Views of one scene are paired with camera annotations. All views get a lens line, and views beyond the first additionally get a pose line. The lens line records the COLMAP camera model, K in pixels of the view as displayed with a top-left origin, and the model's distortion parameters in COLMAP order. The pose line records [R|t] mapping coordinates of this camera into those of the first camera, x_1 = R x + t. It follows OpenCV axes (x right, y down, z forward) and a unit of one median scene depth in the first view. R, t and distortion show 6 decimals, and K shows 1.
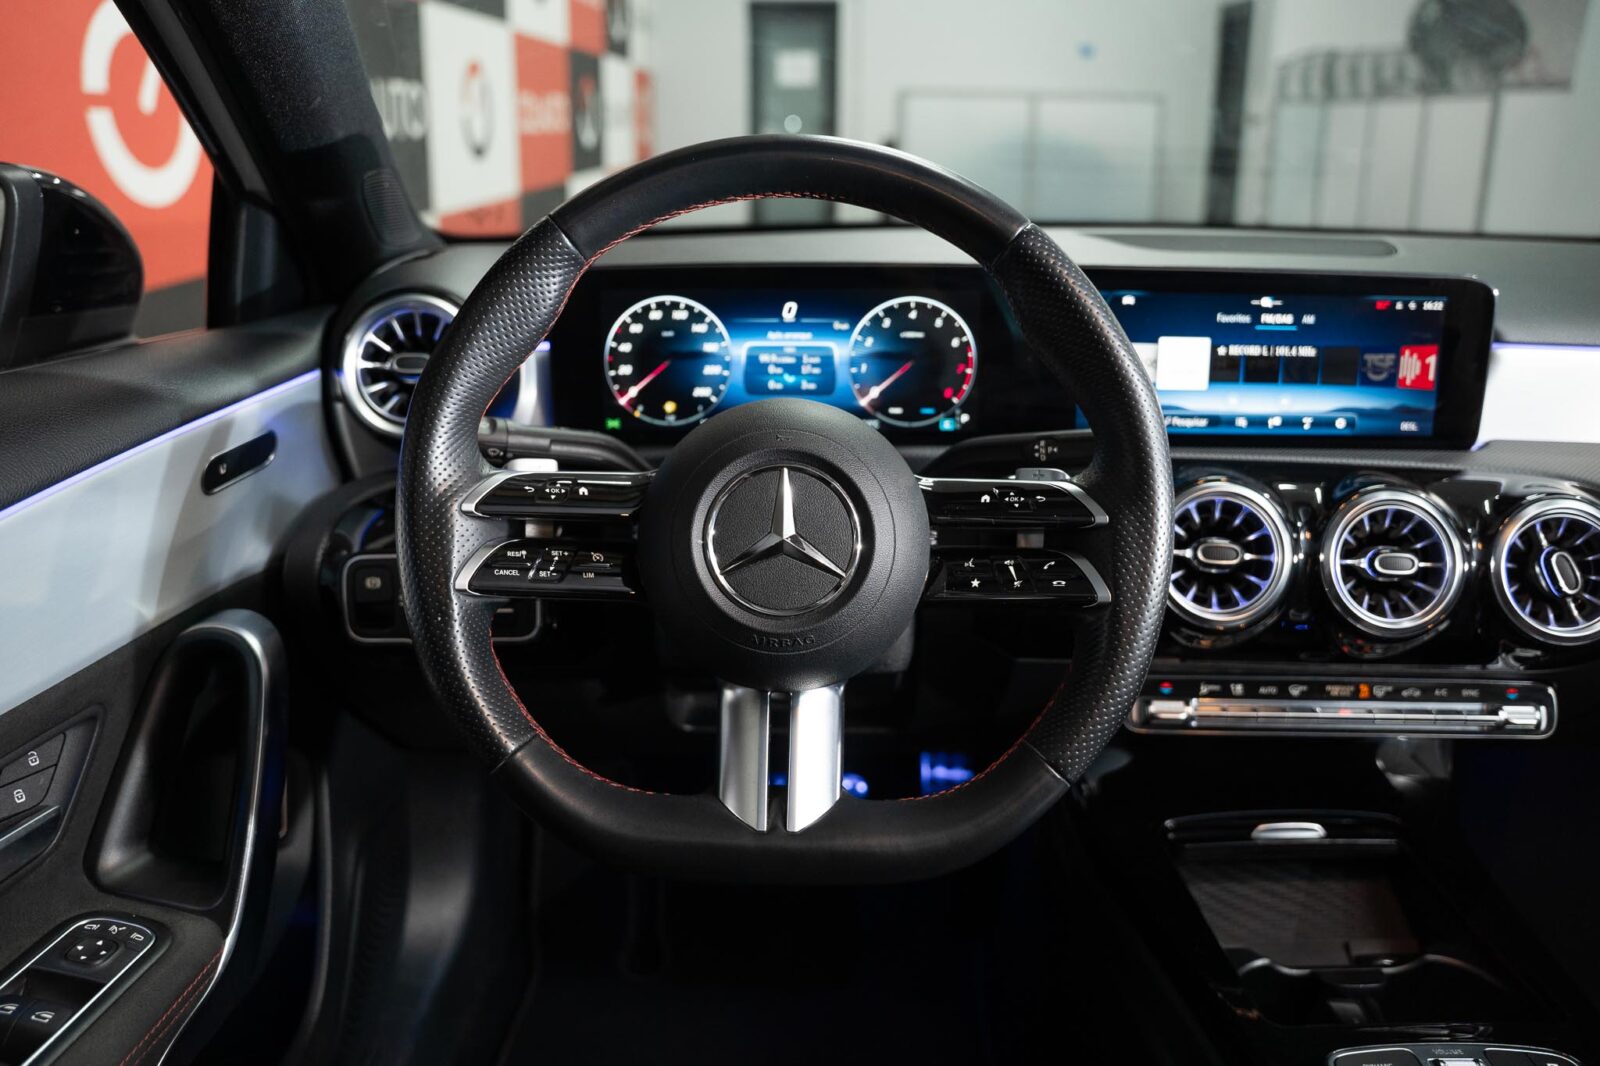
lens RADIAL K [[1142.5, 0, 797.2], [0, 1142.5, 476.1], [0, 0, 1]] dist [-0.143760, 0.063804]
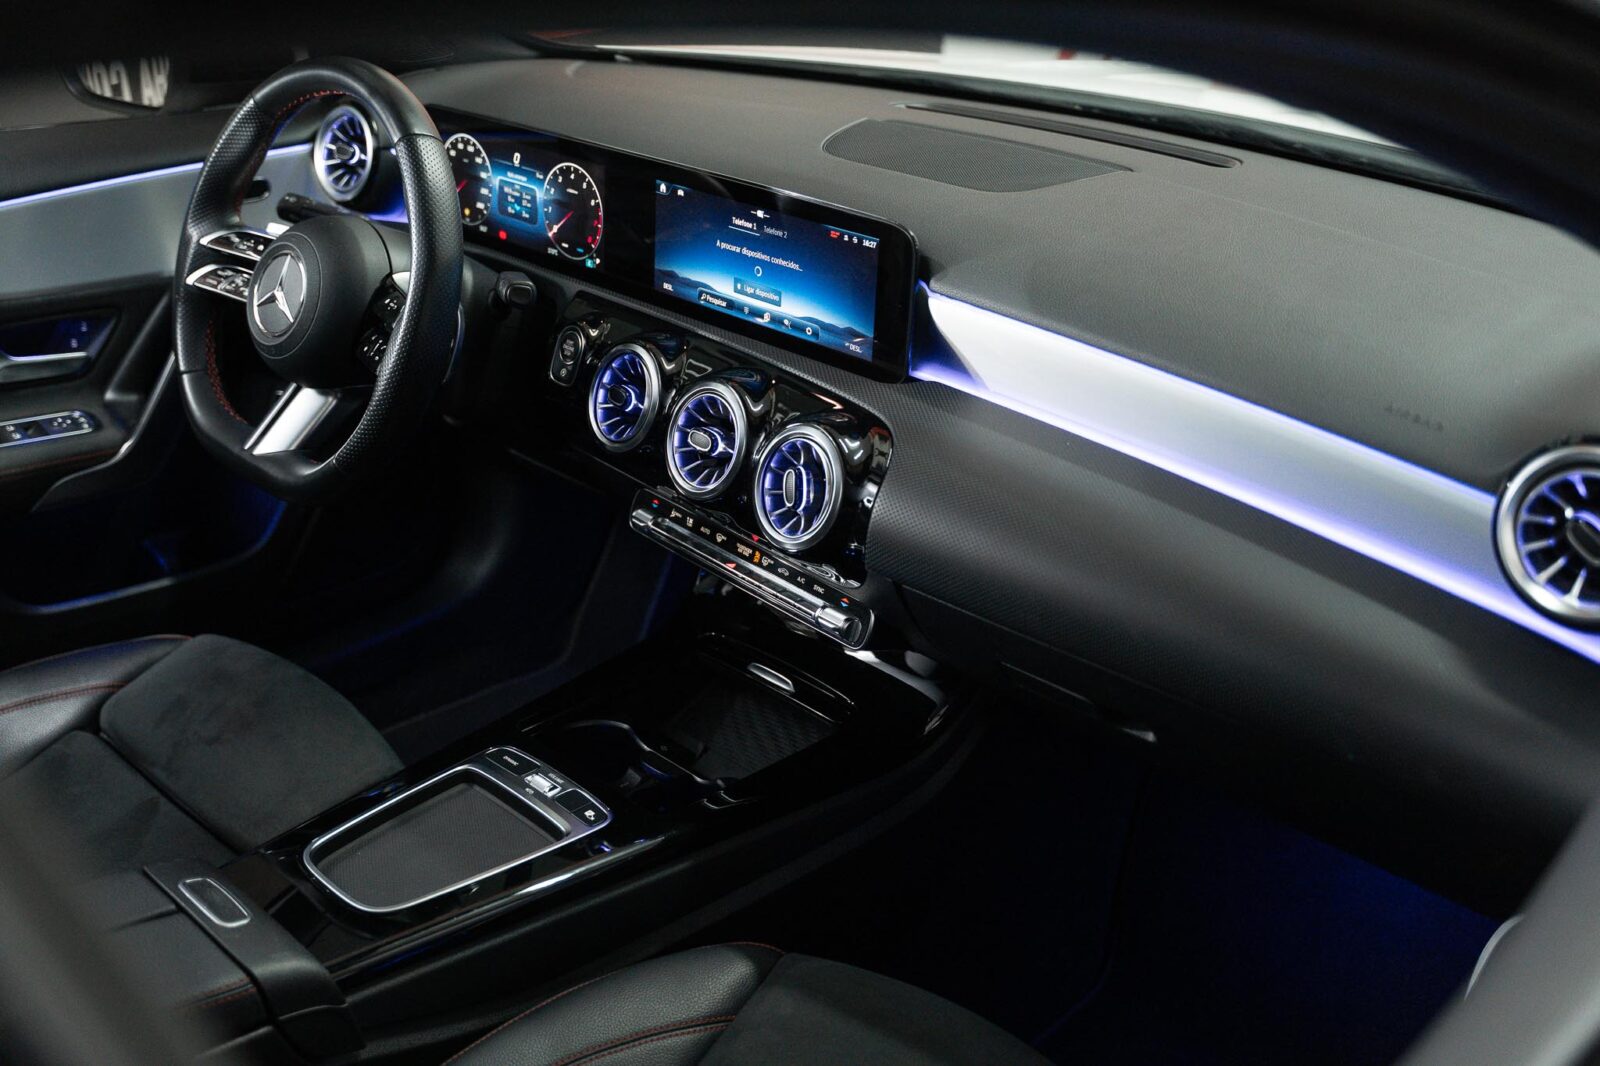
lens RADIAL K [[1699.8, 0, 786.4], [0, 1699.8, 460.1], [0, 0, 1]] dist [-0.035325, 0.000000]
pose [[0.726526, 0.275224, -0.629613, 1.628122], [-0.195543, 0.961207, 0.194533, -0.258398], [0.658729, -0.018217, 0.752160, -0.335194]]
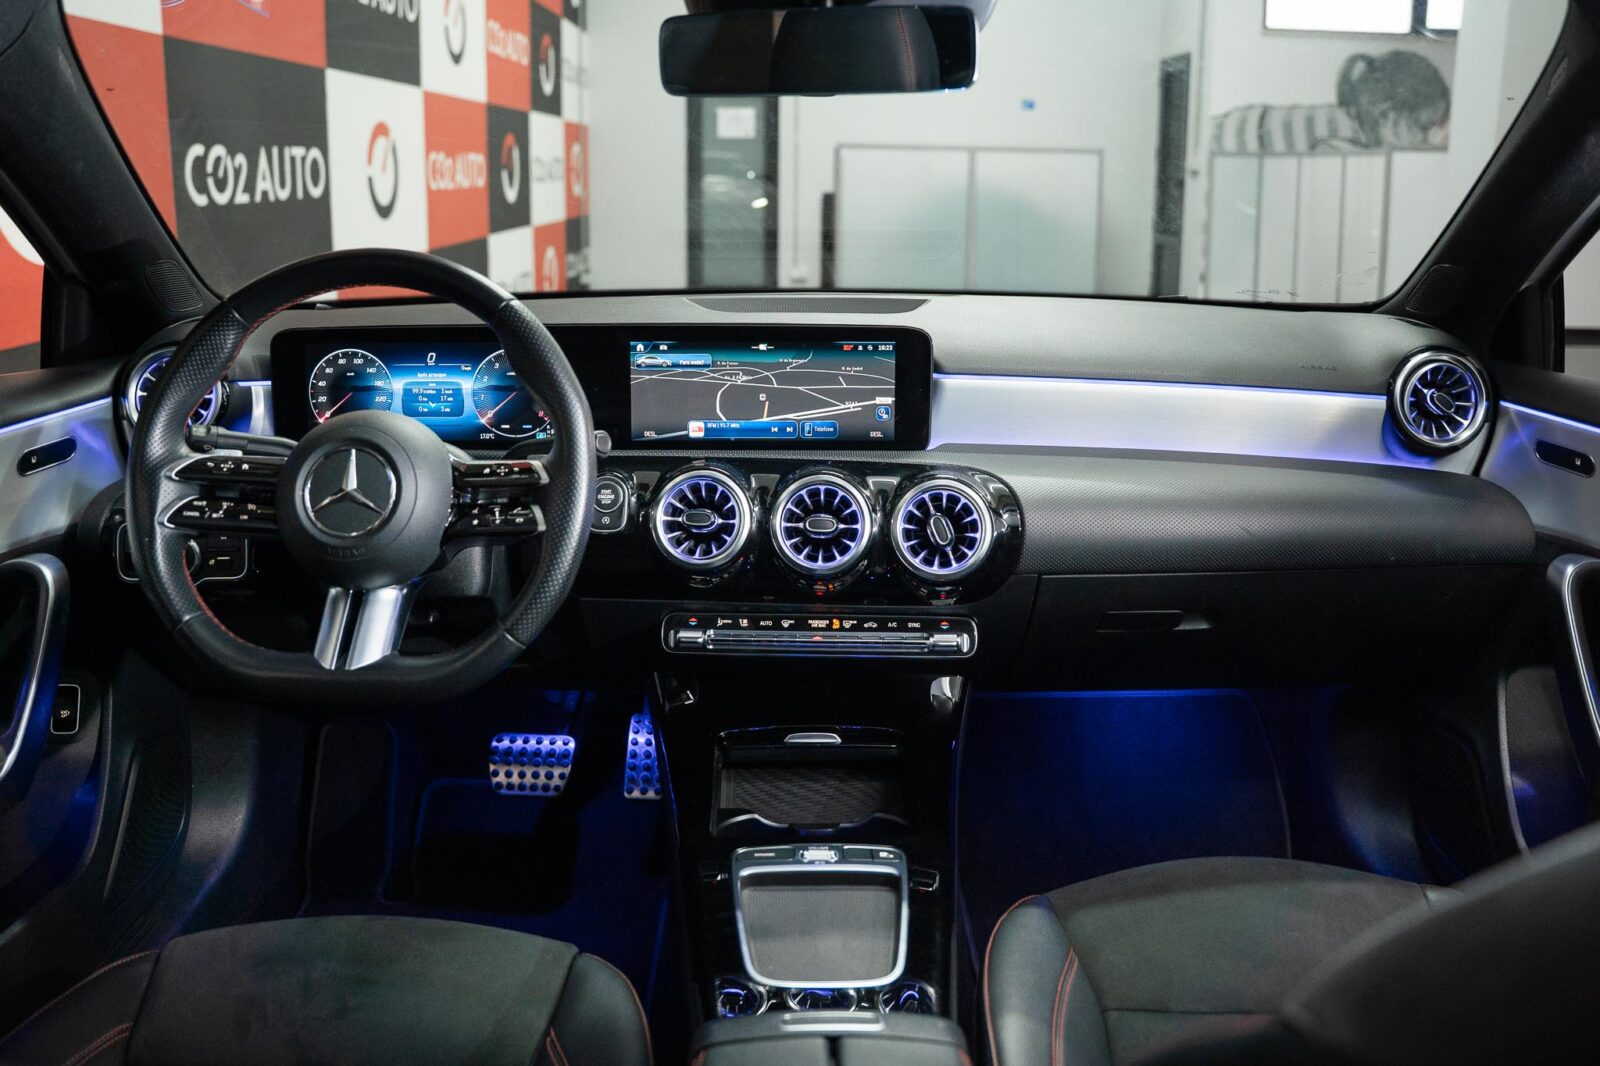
lens RADIAL K [[1239.4, 0, 832.0], [0, 1239.4, 439.2], [0, 0, 1]] dist [-0.163787, 0.075101]
pose [[0.998862, -0.002952, 0.047602, 0.431556], [0.007200, 0.995976, -0.089330, 0.101204], [-0.047147, 0.089571, 0.994864, -0.562169]]
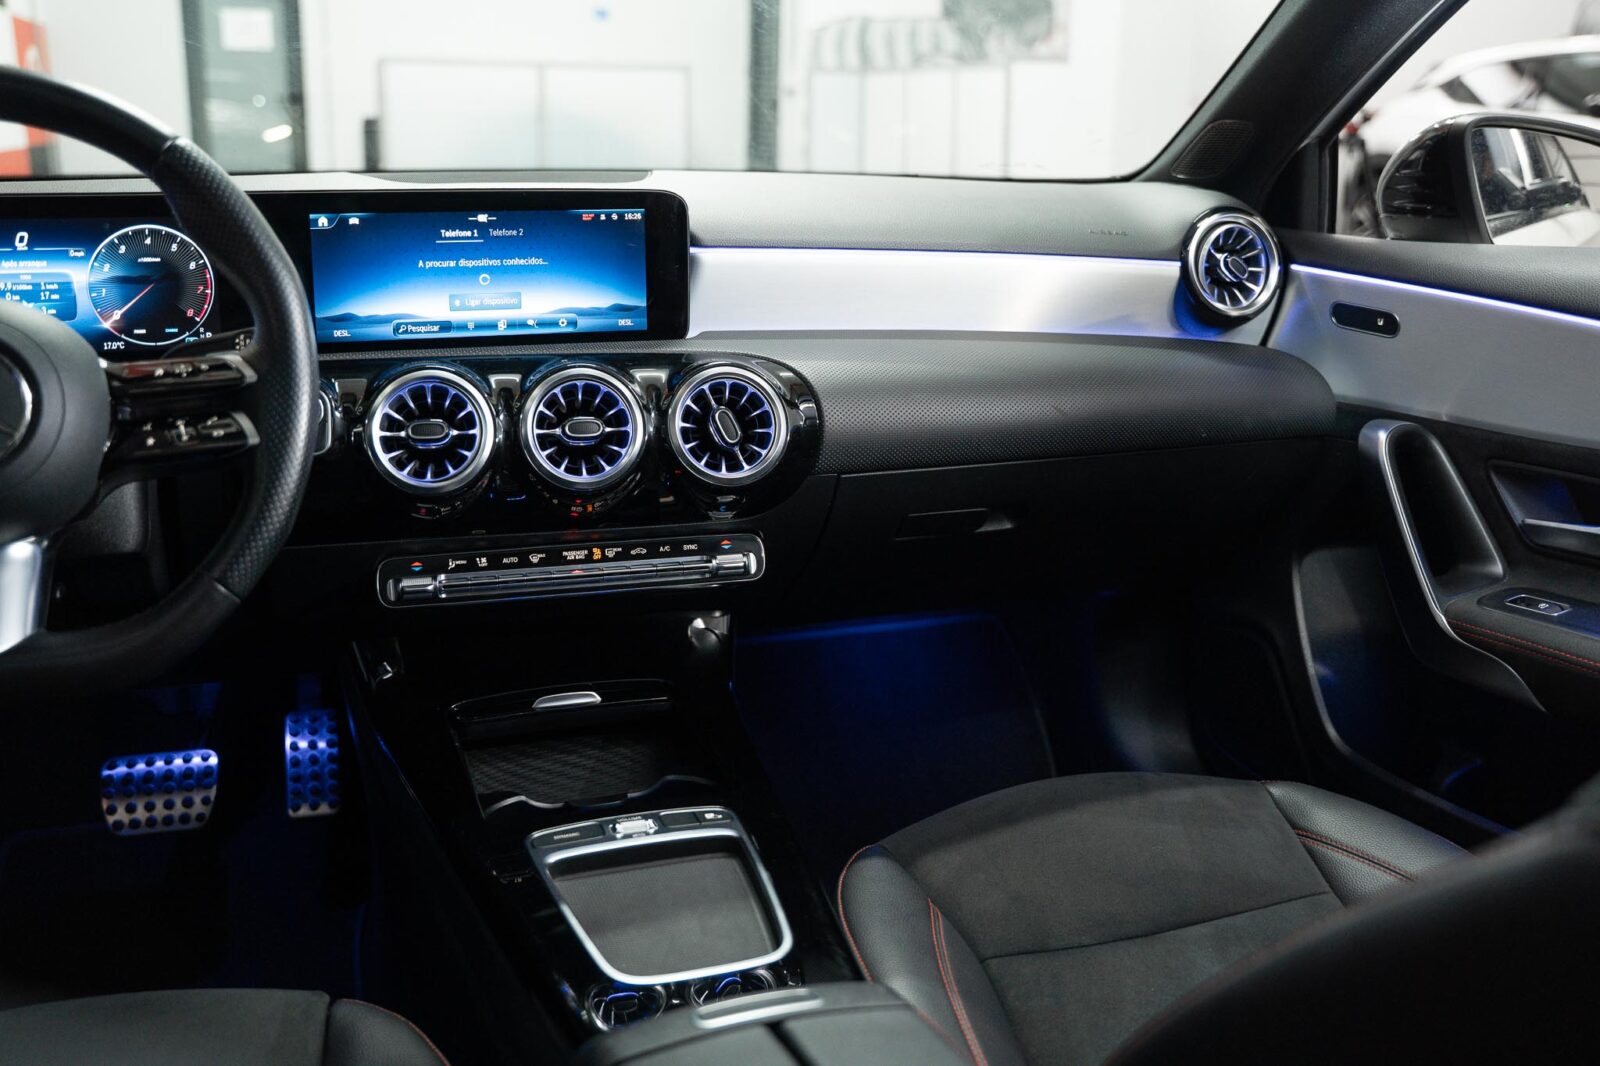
lens RADIAL K [[1385.3, 0, 810.4], [0, 1385.3, 472.4], [0, 0, 1]] dist [-0.130319, 0.143339]
pose [[0.934611, -0.071585, 0.348392, 0.227891], [0.086044, 0.995947, -0.026185, 0.165940], [-0.345106, 0.054450, 0.936983, -0.412212]]
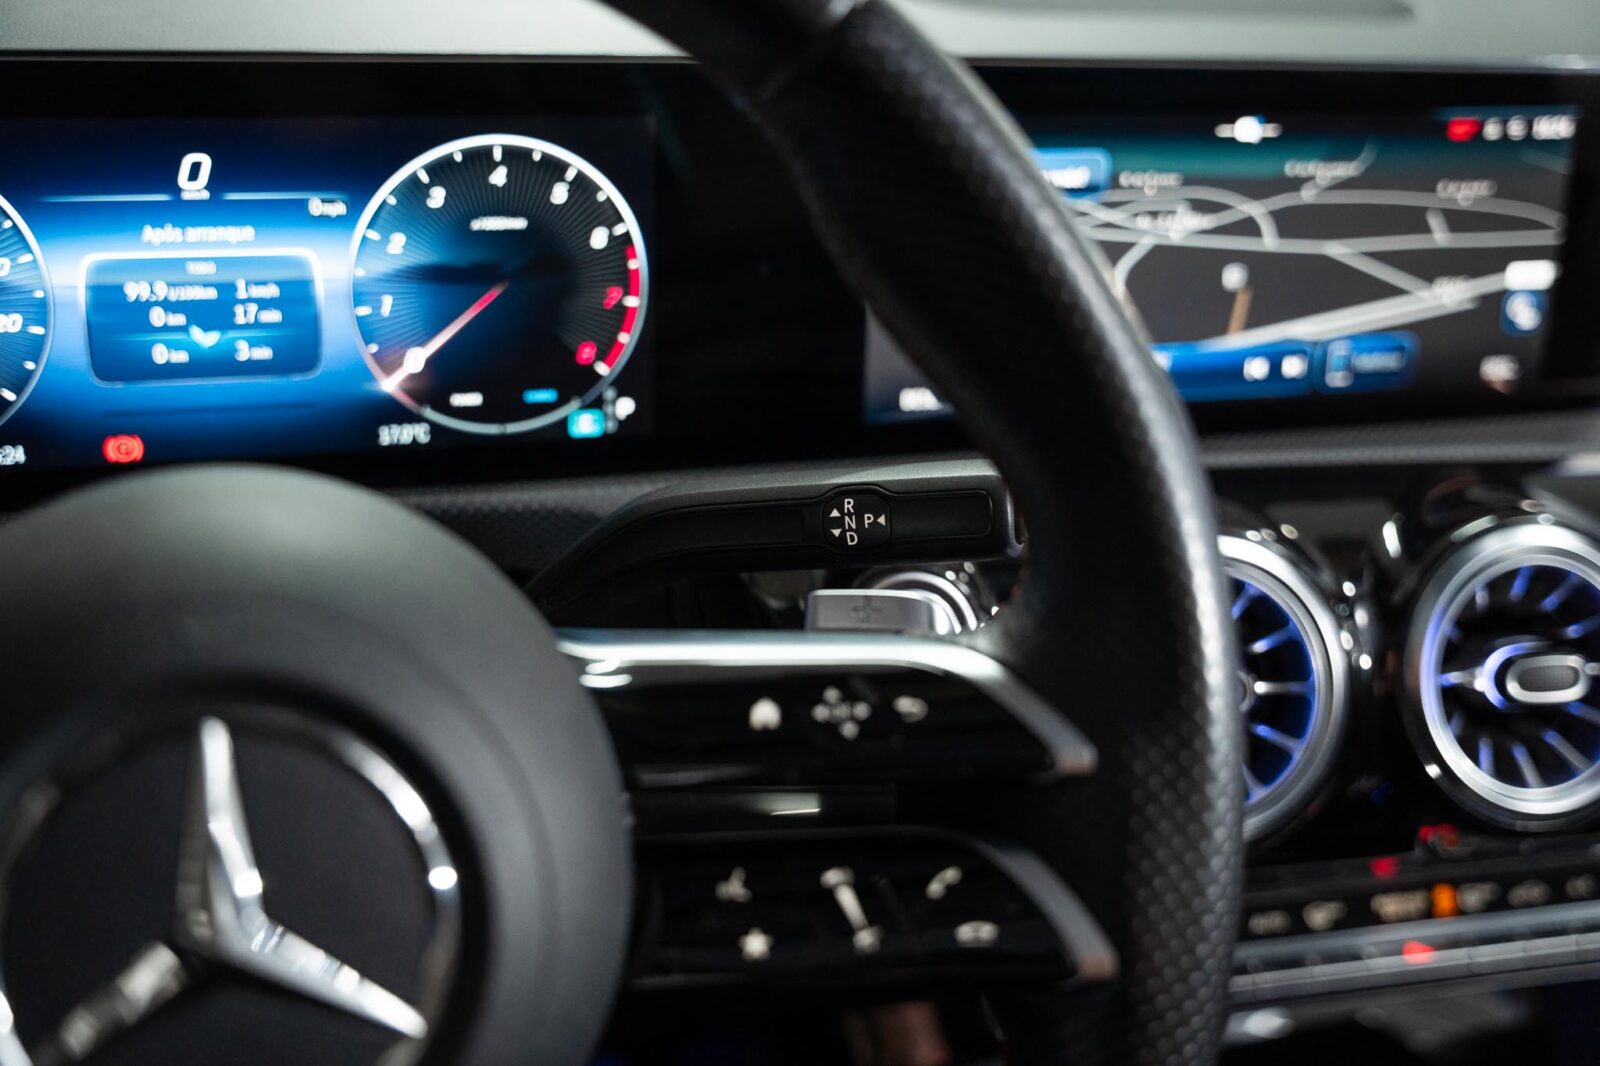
lens RADIAL K [[1749.2, 0, 799.9], [0, 1749.2, 443.8], [0, 0, 1]] dist [-0.028981, 0.000000]
pose [[0.950120, -0.065108, 0.305014, 0.002916], [0.044637, 0.996287, 0.073621, -0.085460], [-0.308674, -0.056334, 0.949498, 0.338177]]
